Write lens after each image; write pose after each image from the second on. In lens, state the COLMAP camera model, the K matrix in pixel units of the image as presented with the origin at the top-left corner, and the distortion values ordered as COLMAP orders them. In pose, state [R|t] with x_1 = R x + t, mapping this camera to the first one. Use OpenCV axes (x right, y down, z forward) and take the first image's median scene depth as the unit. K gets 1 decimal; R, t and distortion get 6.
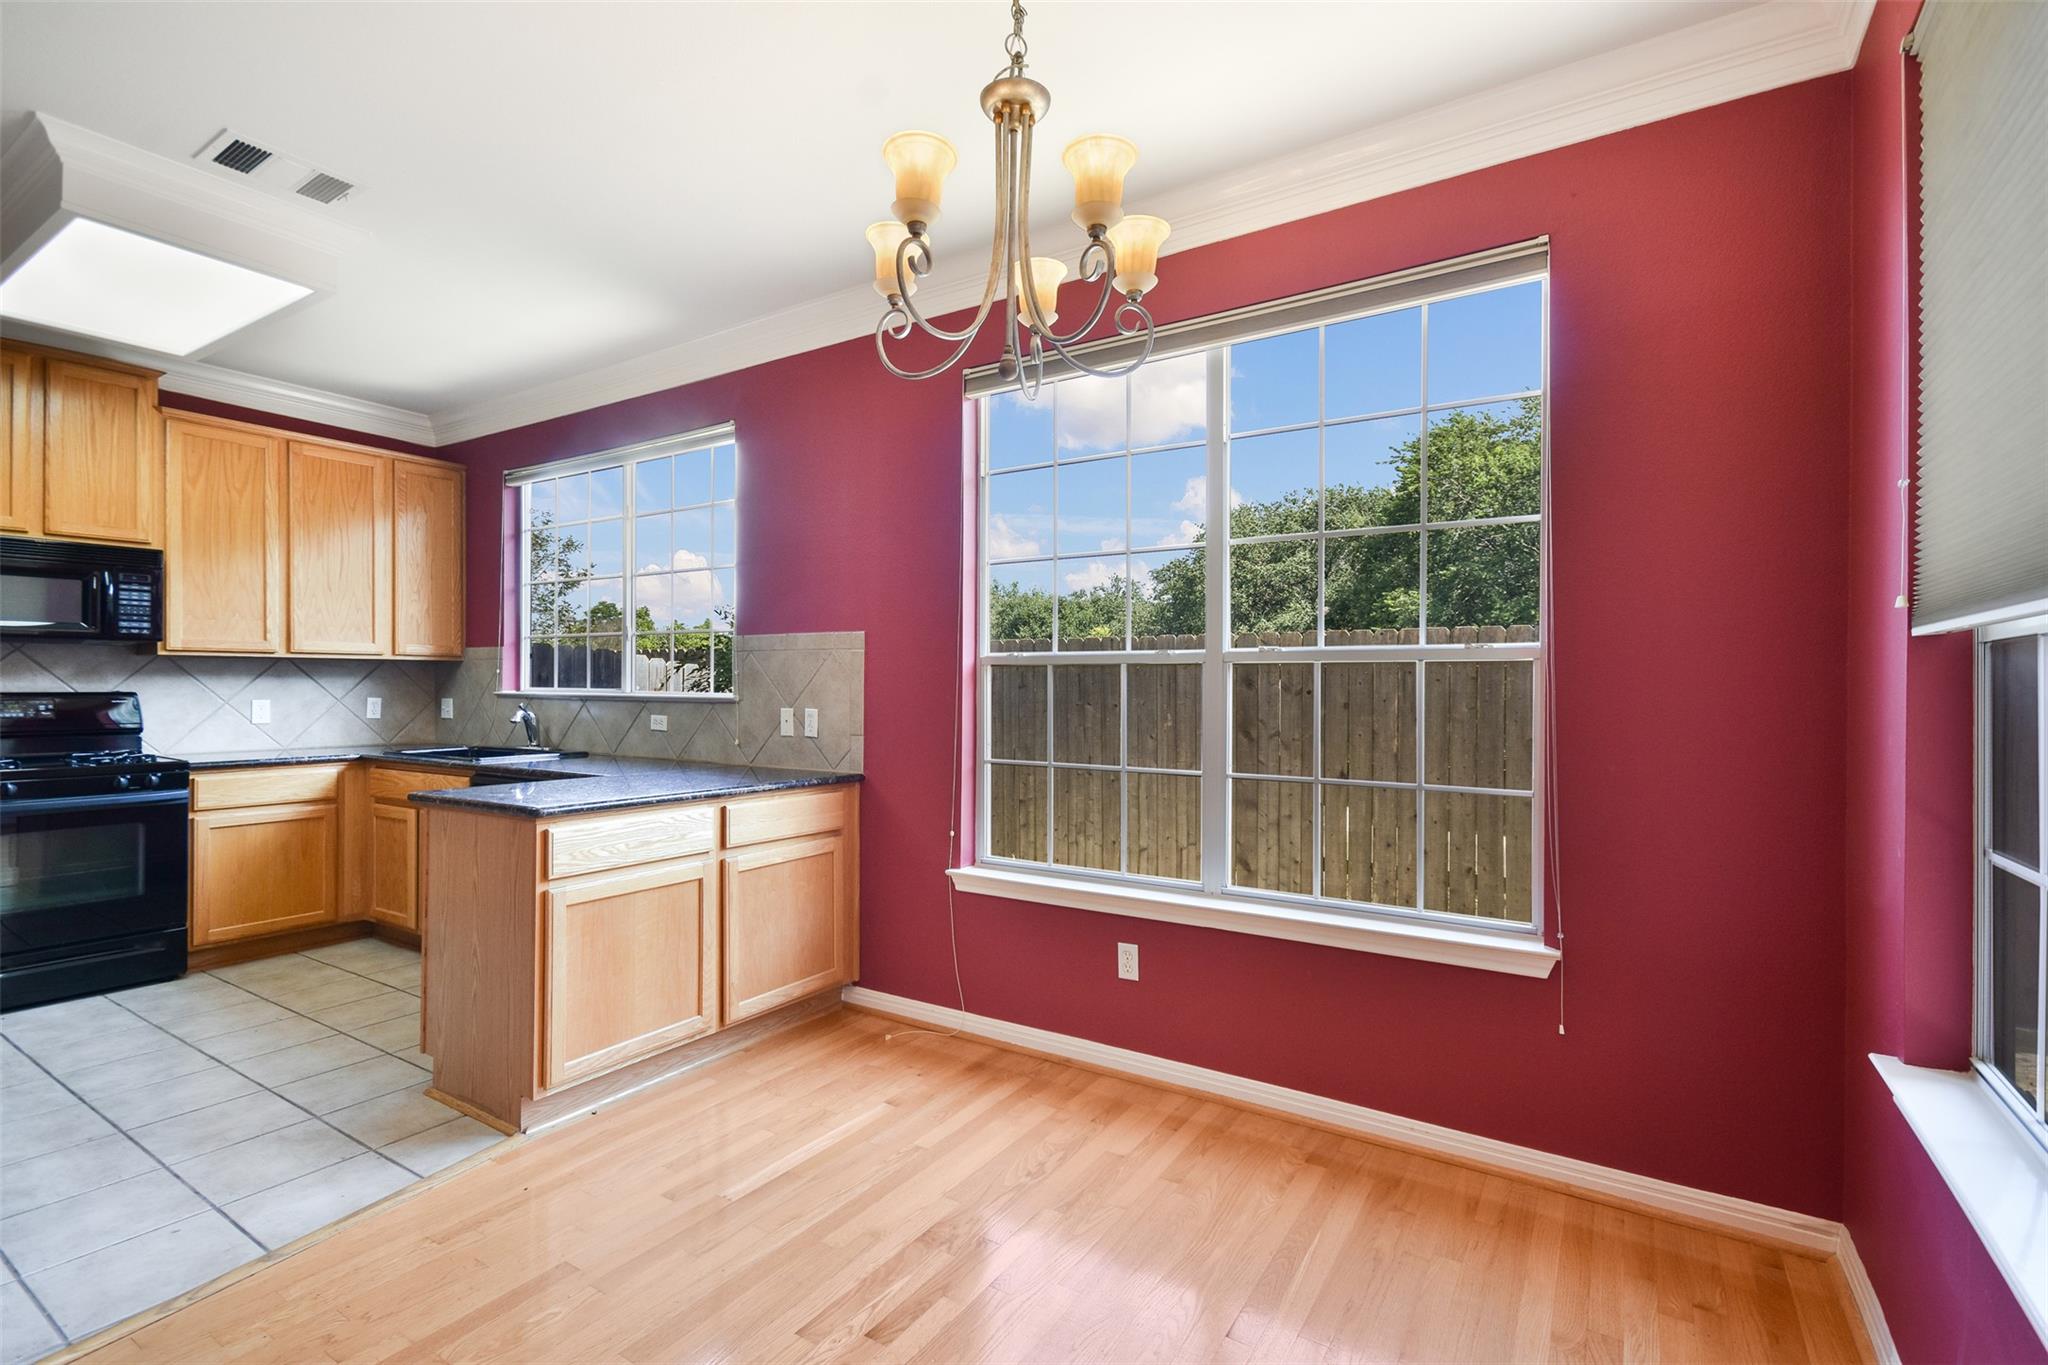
lens RADIAL K [[938.8, 0, 1019.4], [0, 938.8, 693.7], [0, 0, 1]] dist [0.021252, -0.013294]
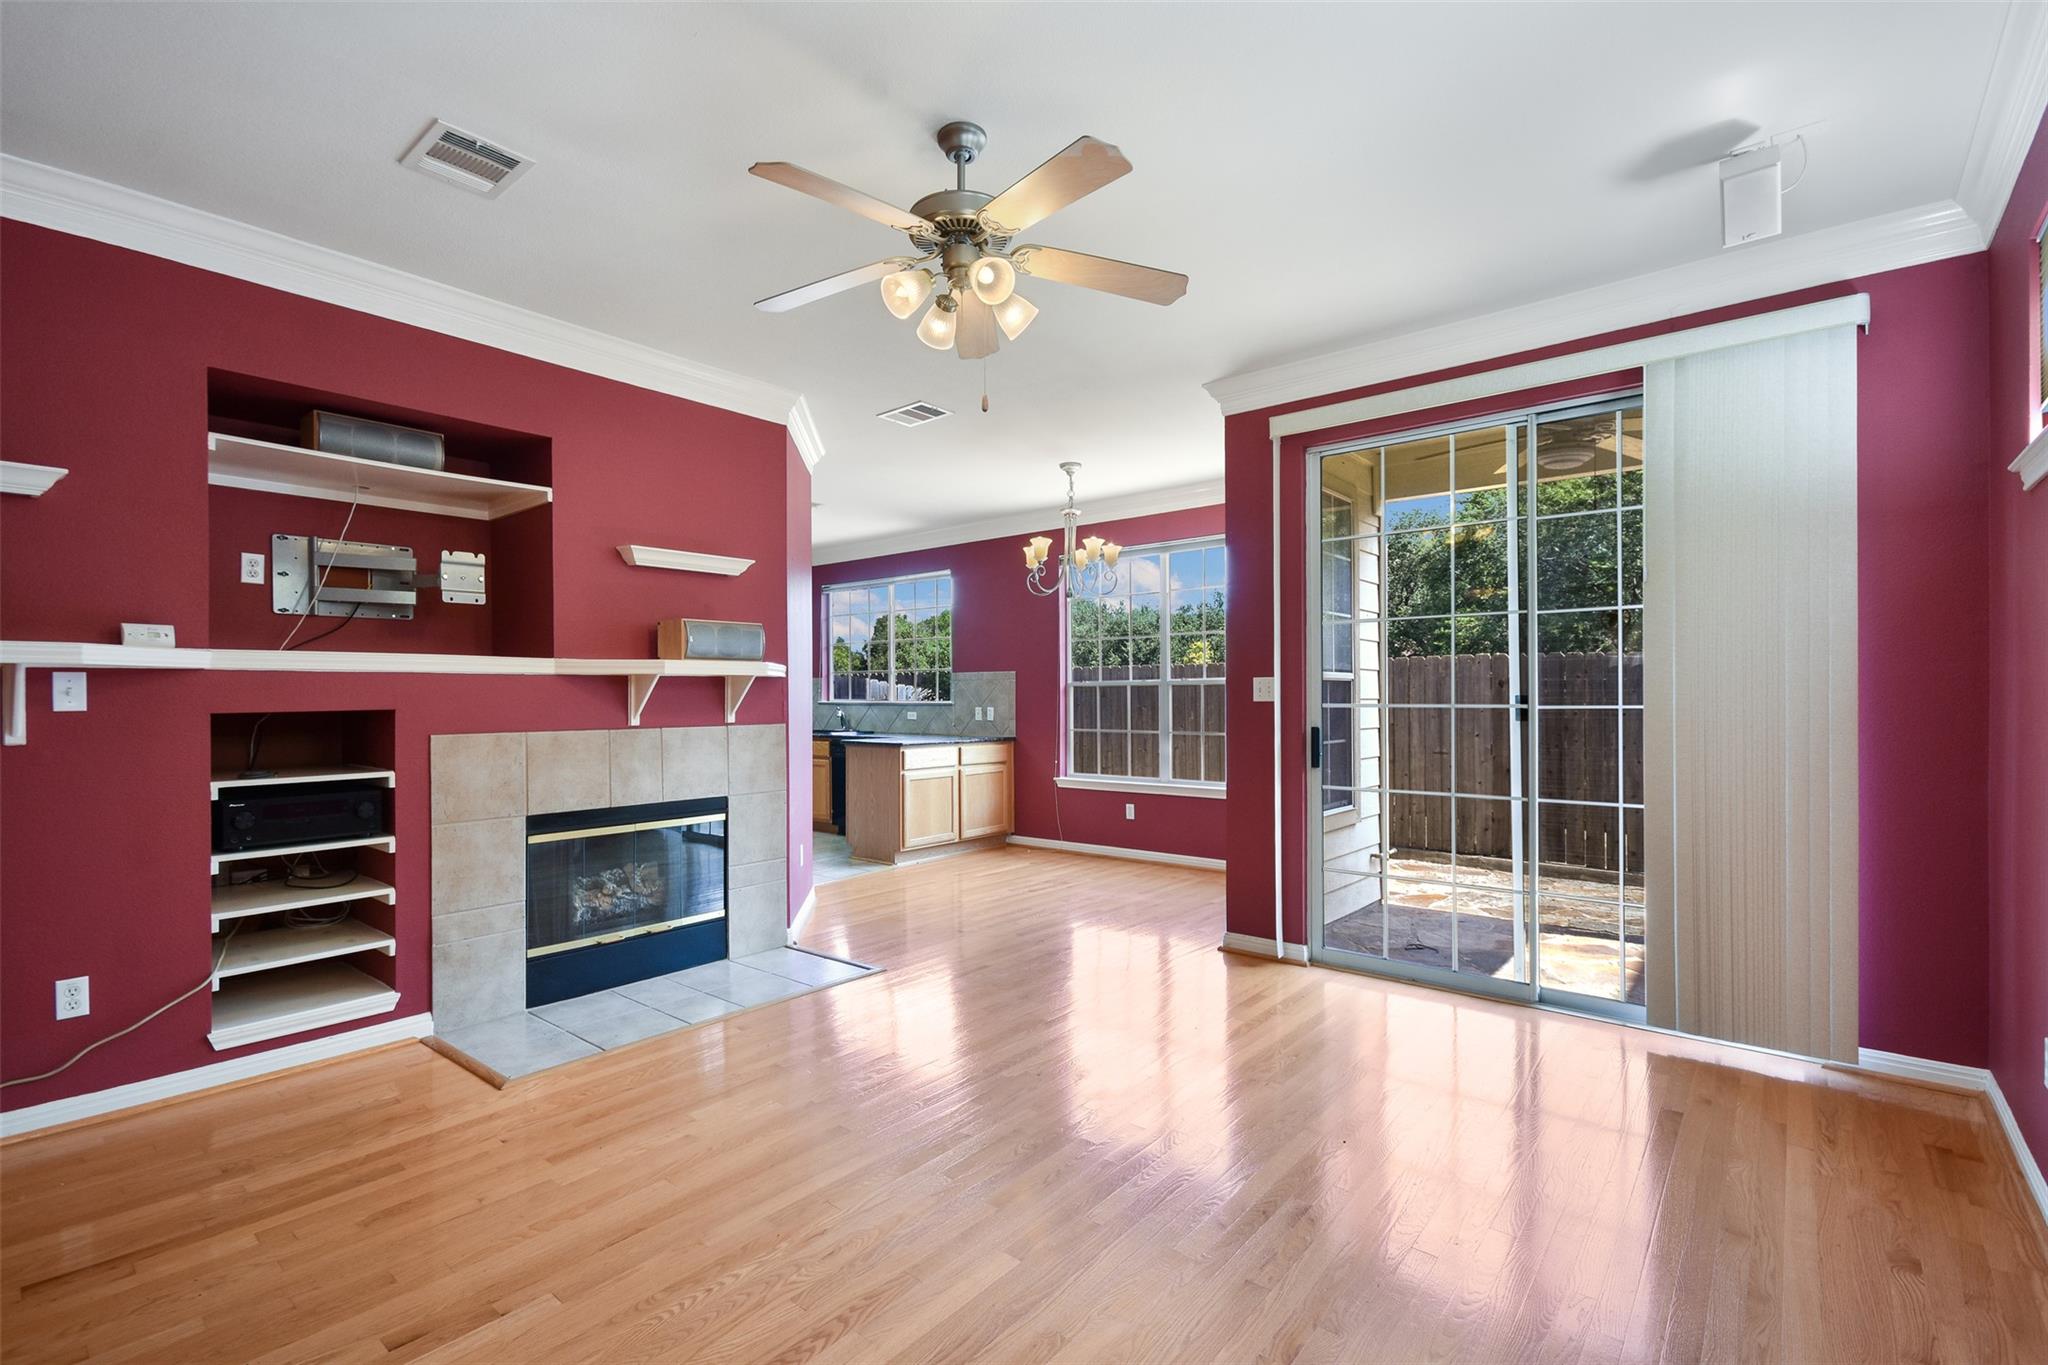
lens RADIAL K [[944.9, 0, 1022.7], [0, 944.9, 691.2], [0, 0, 1]] dist [0.012624, -0.000862]
pose [[0.992905, -0.009087, -0.118563, 0.095108], [0.007362, 0.999861, -0.014982, 0.010120], [0.118682, 0.014002, 0.992834, -1.000227]]
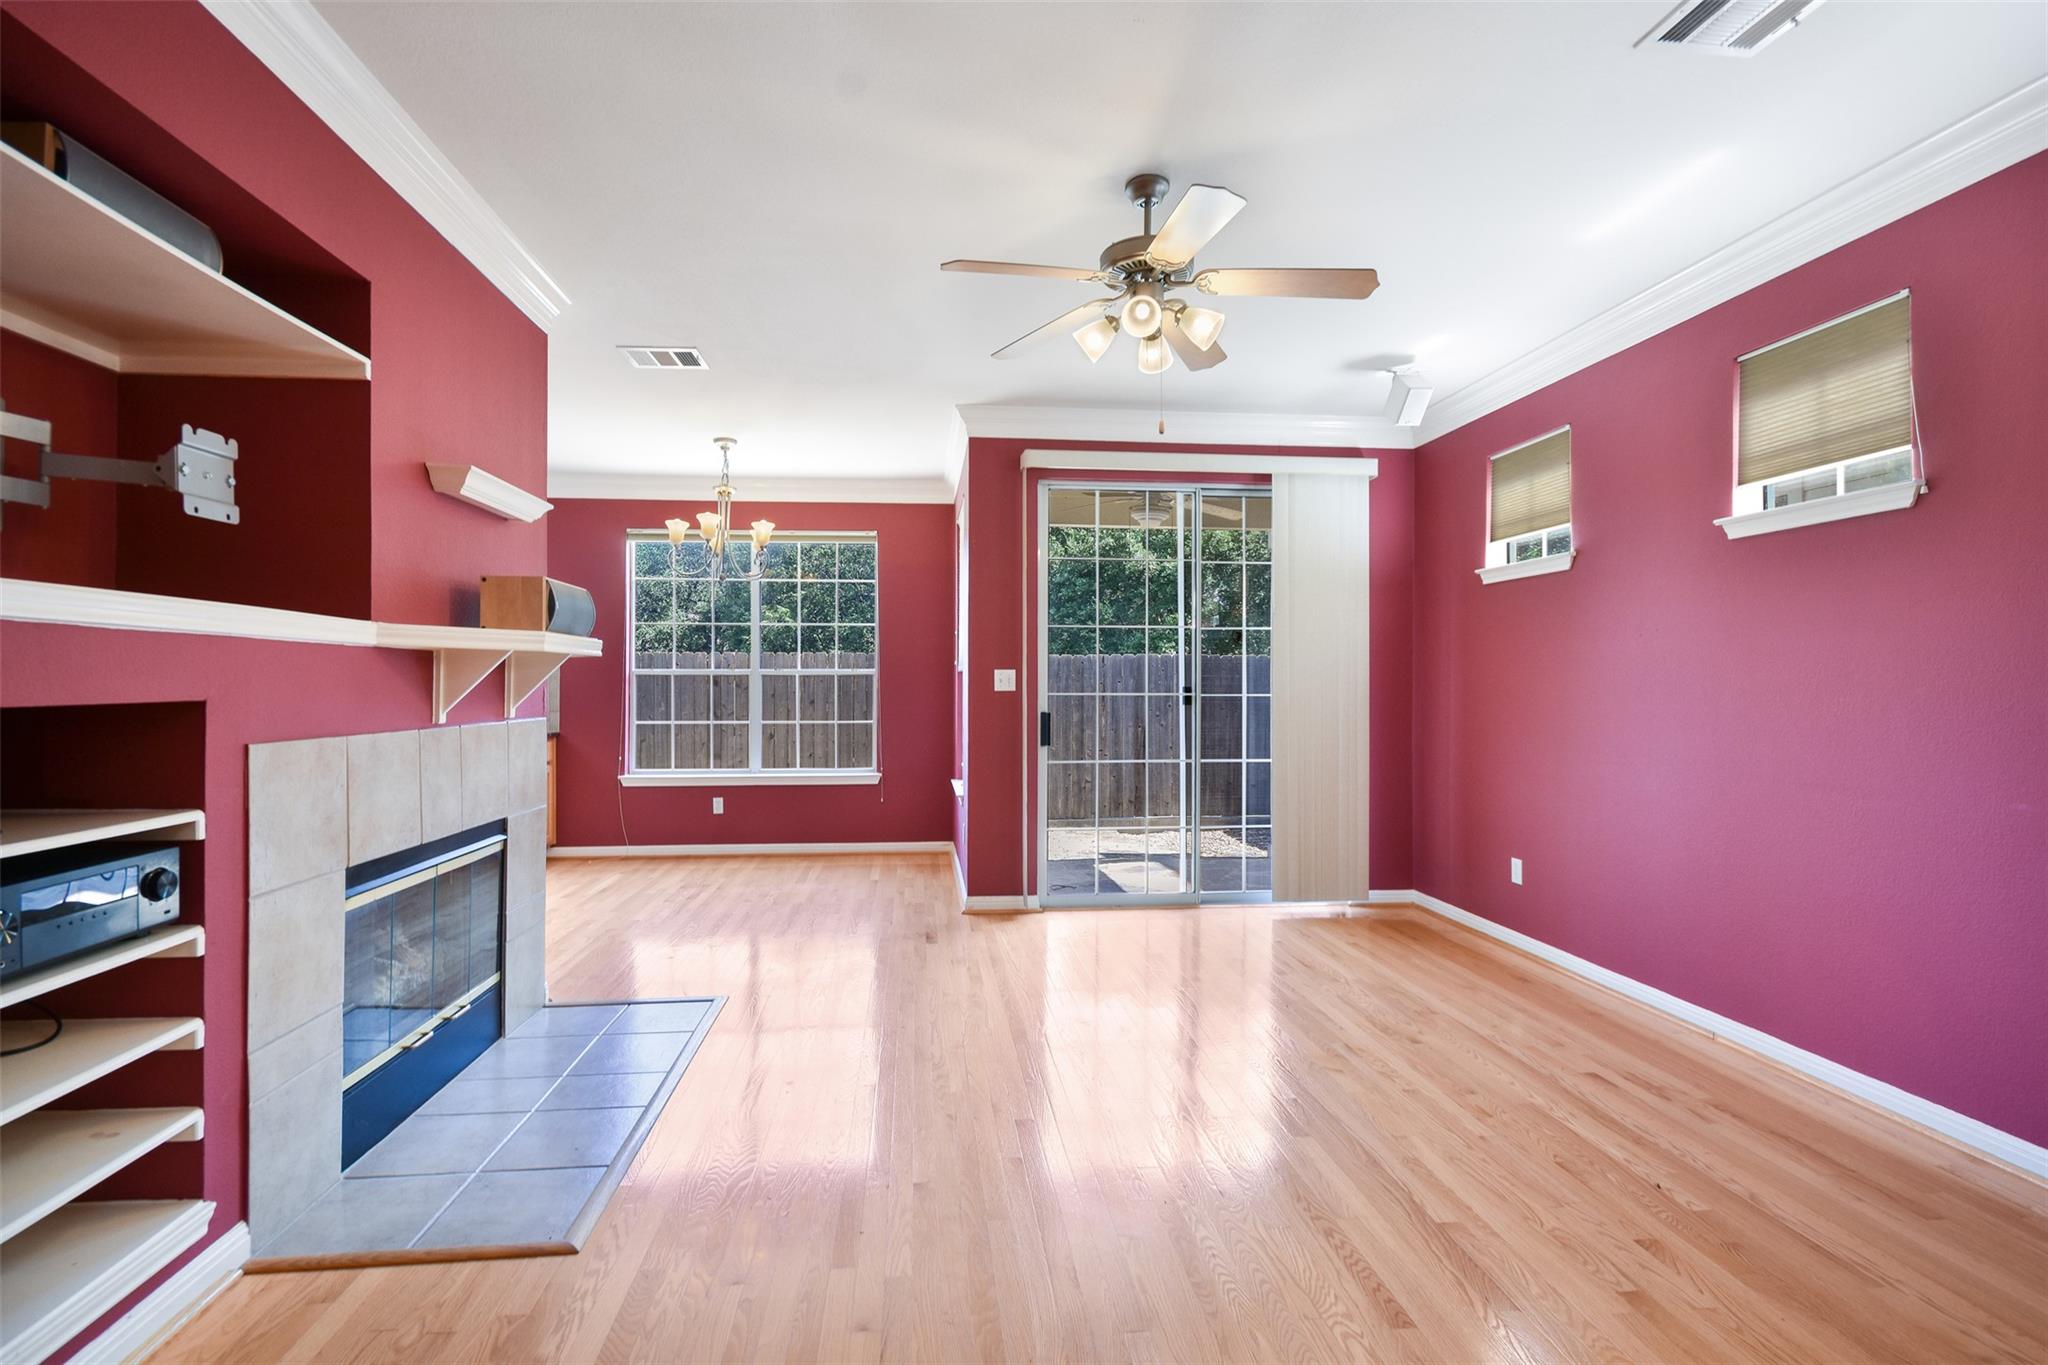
lens RADIAL K [[929.0, 0, 1008.6], [0, 929.0, 674.0], [0, 0, 1]] dist [0.012226, 0.000459]
pose [[0.773789, 0.006178, 0.633413, -0.545931], [0.006383, 0.999826, -0.017550, 0.007113], [-0.633411, 0.017623, 0.773615, -0.847475]]
